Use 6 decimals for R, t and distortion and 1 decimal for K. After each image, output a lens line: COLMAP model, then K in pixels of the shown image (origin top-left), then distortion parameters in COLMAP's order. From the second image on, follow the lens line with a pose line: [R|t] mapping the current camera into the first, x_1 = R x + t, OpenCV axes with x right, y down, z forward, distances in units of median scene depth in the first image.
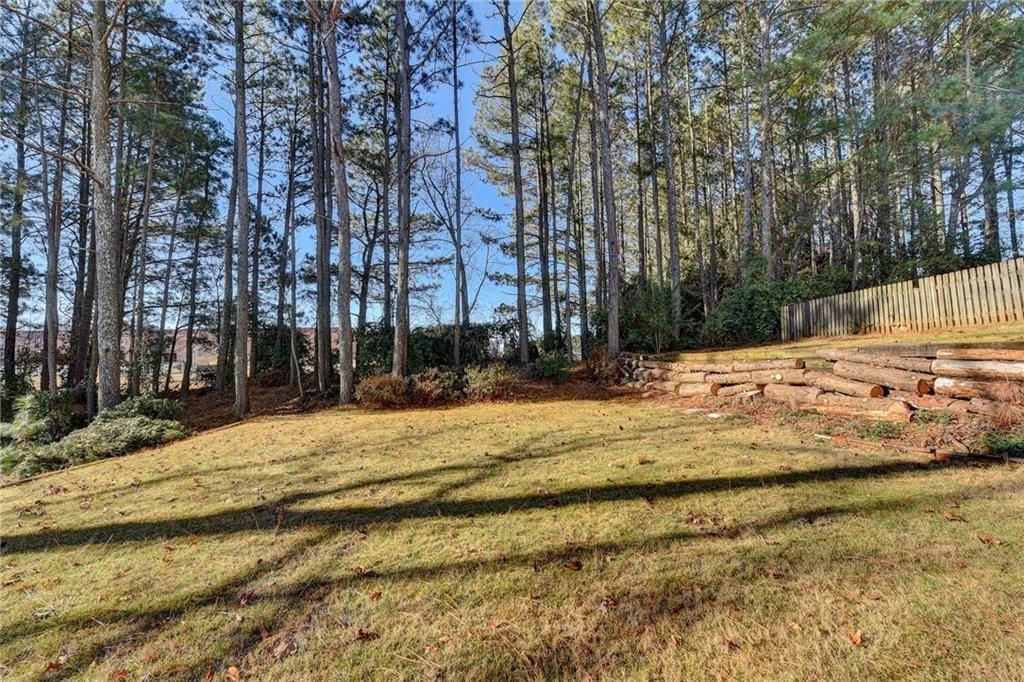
lens RADIAL K [[411.7, 0, 512.0], [0, 411.7, 341.0], [0, 0, 1]] dist [0.000069, -0.000018]
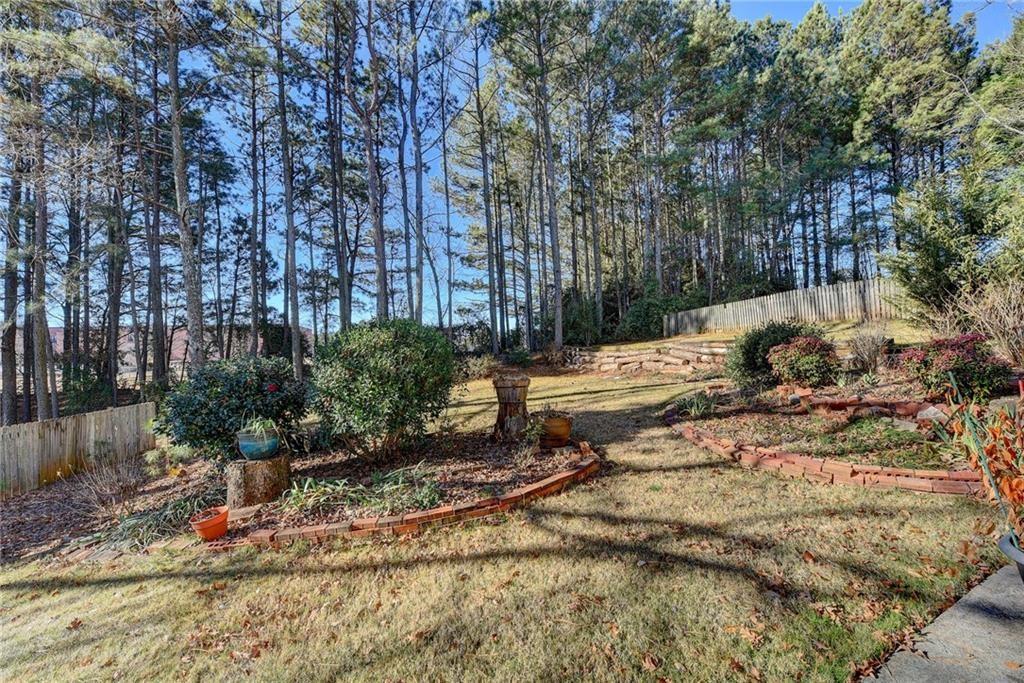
lens RADIAL K [[411.7, 0, 512.0], [0, 411.7, 341.5], [0, 0, 1]] dist [0.000069, -0.000018]
pose [[0.985915, -0.010518, 0.166918, -0.184489], [0.007886, 0.999834, 0.016426, -0.015693], [-0.167063, -0.014879, 0.985834, -0.475504]]
